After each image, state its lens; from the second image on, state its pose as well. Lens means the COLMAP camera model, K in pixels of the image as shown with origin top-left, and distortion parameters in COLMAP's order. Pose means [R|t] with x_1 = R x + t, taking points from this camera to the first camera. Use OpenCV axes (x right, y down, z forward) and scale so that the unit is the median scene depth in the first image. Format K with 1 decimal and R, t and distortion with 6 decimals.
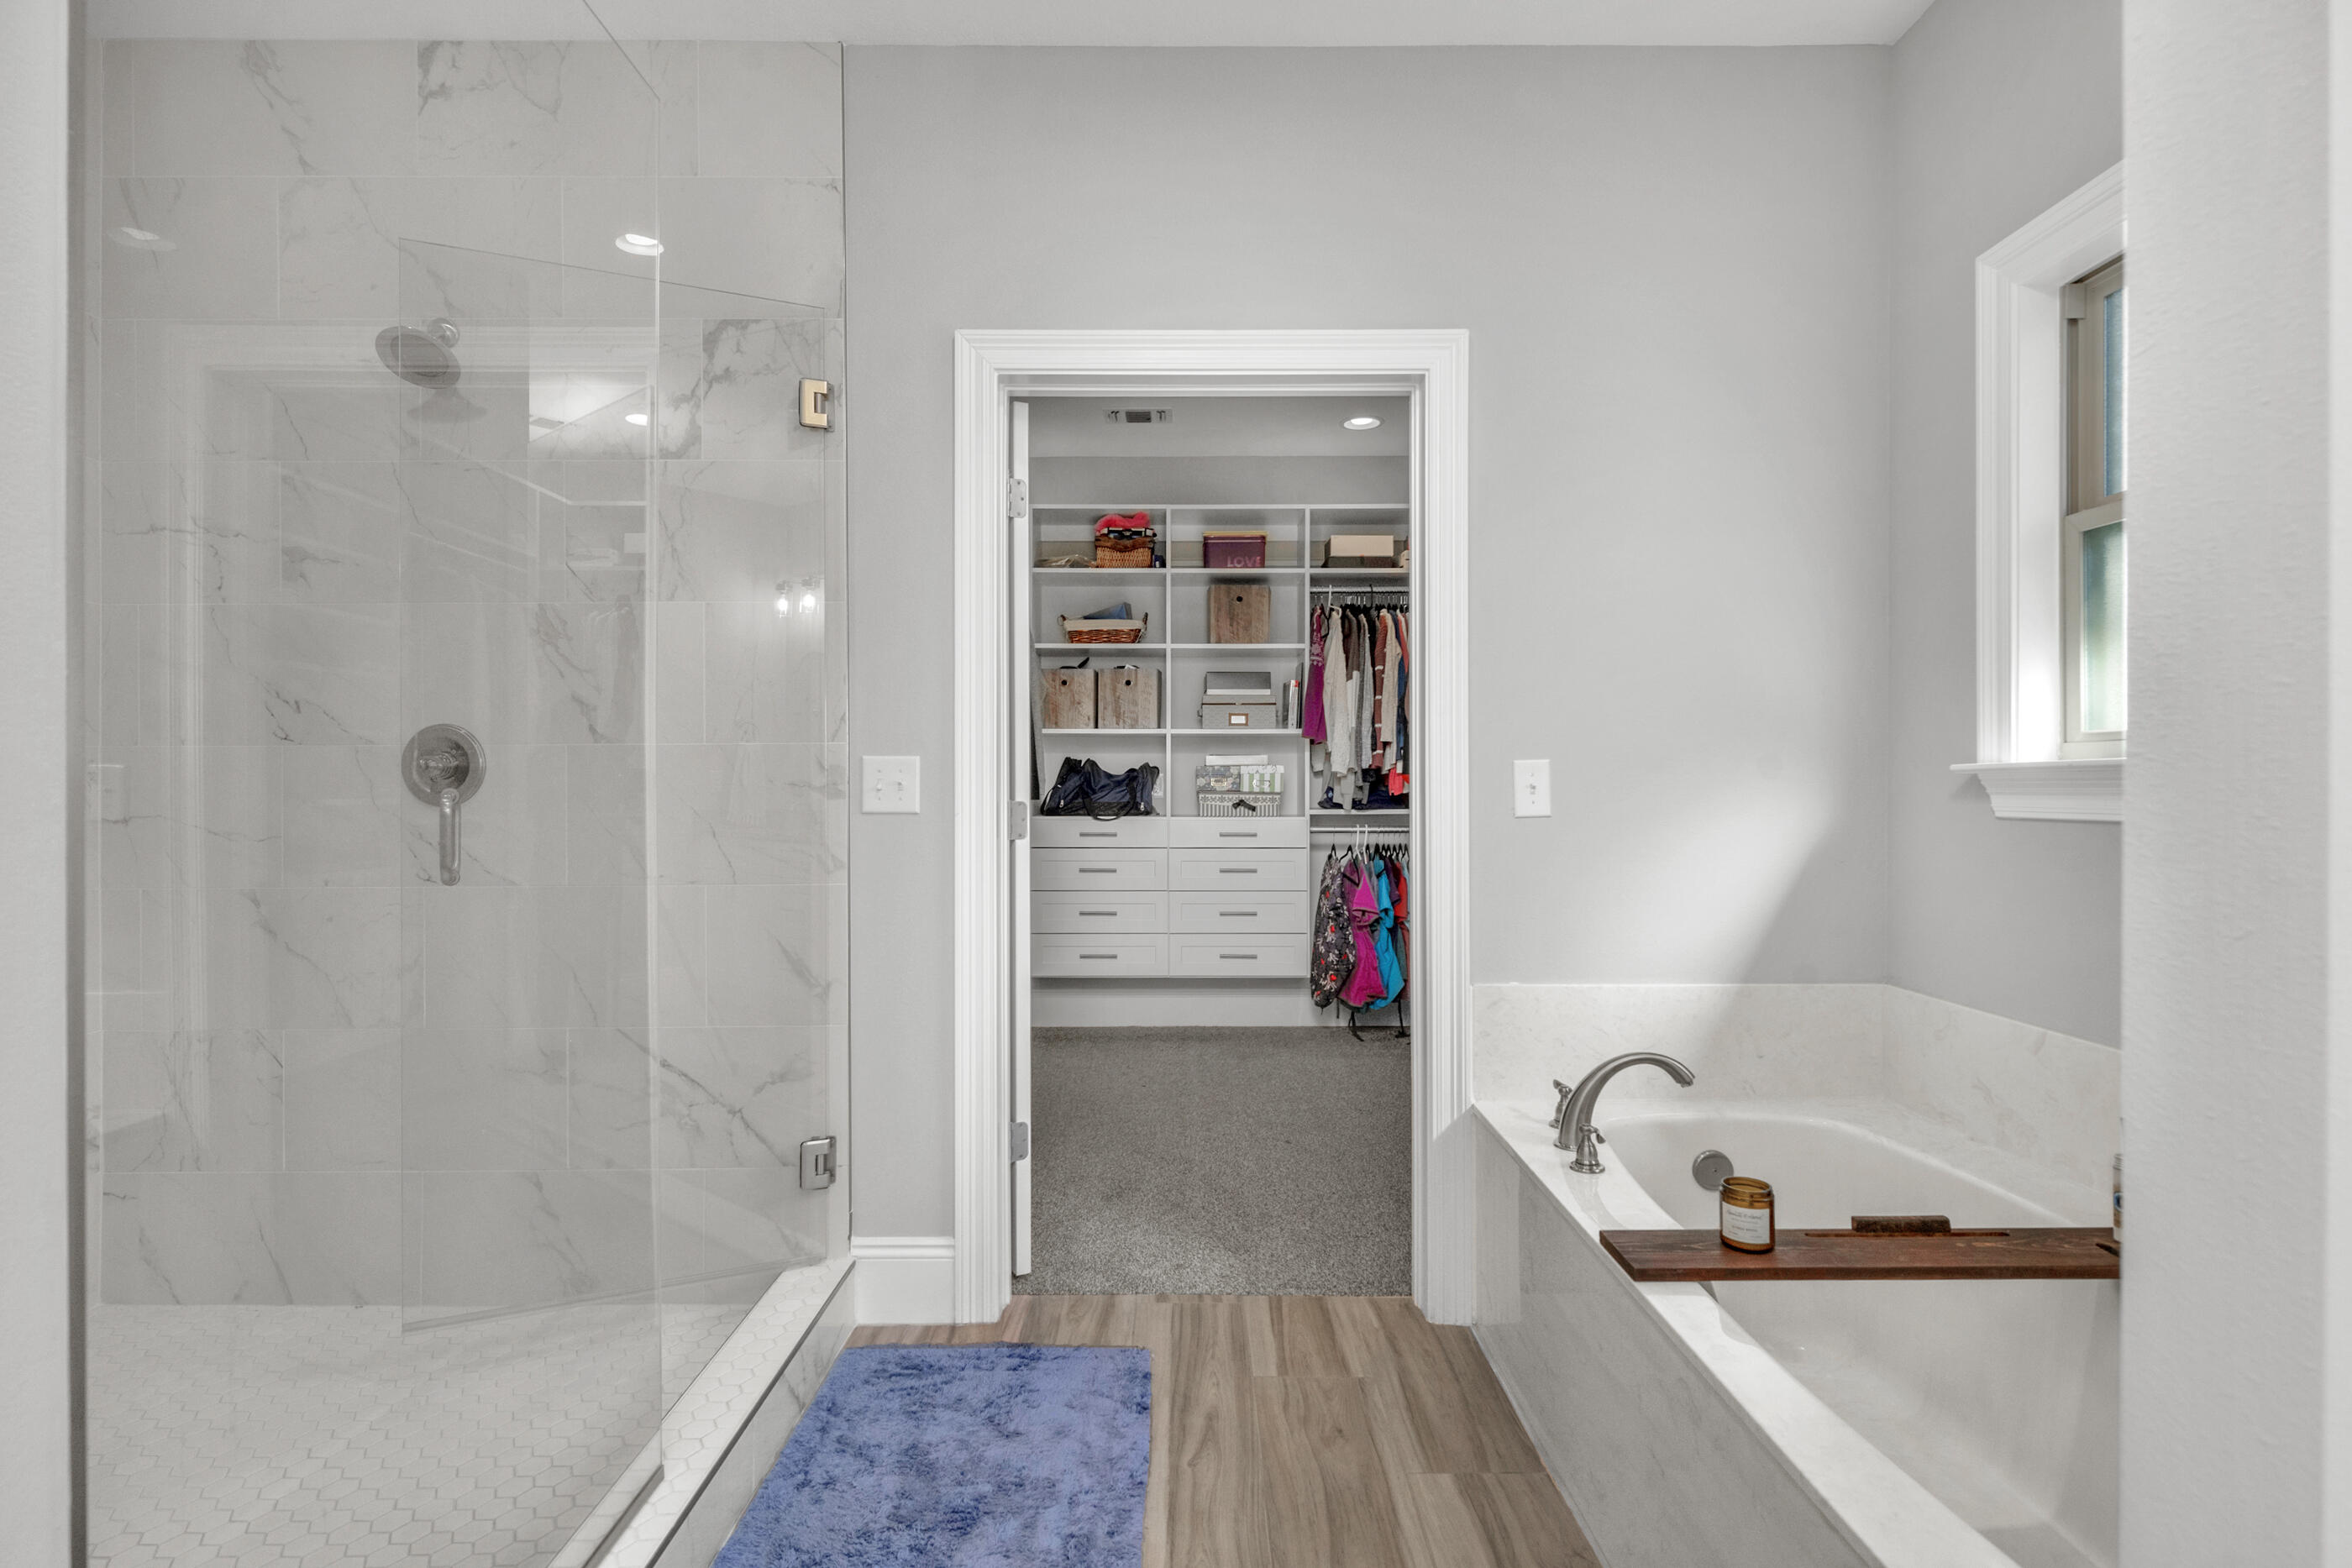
lens RADIAL K [[1304.6, 0, 1160.7], [0, 1304.6, 779.9], [0, 0, 1]] dist [0.010733, -0.005062]
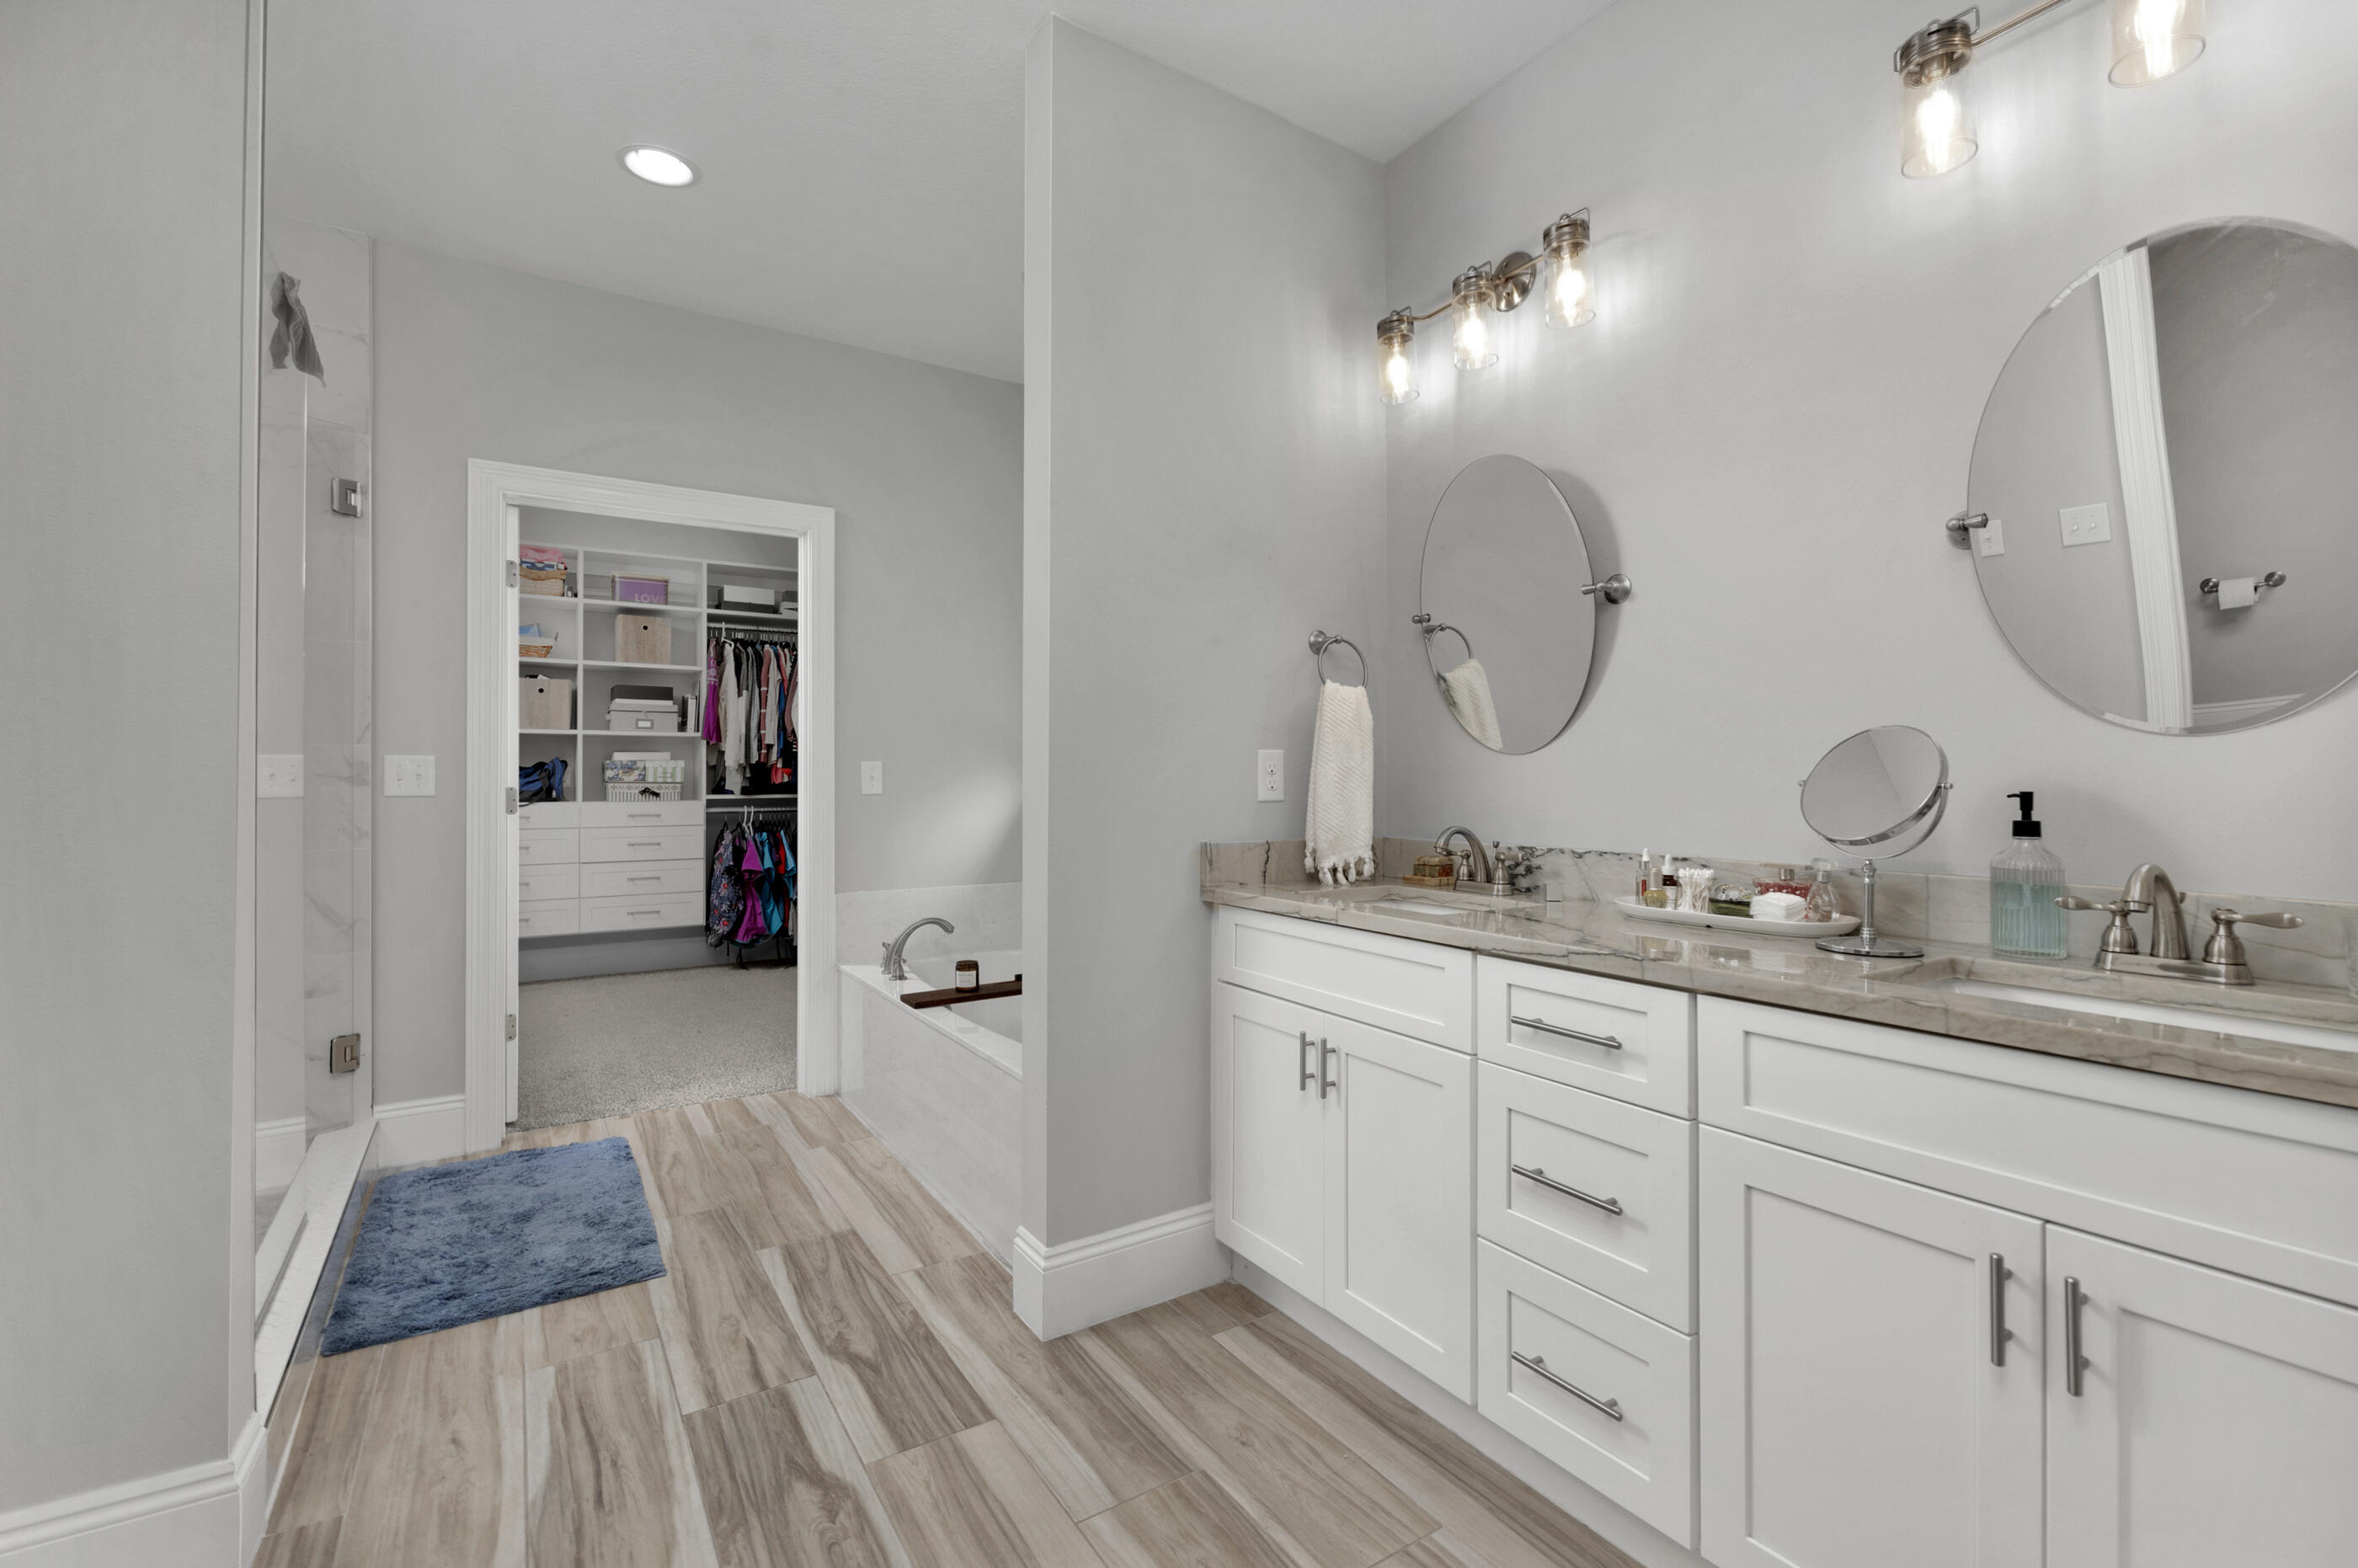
lens RADIAL K [[1046.6, 0, 1177.3], [0, 1046.6, 767.1], [0, 0, 1]] dist [-0.002591, -0.001609]
pose [[0.851197, 0.005024, 0.524822, -0.034740], [-0.002400, 0.999981, -0.005679, -0.000574], [-0.524841, 0.003574, 0.851193, -0.138270]]
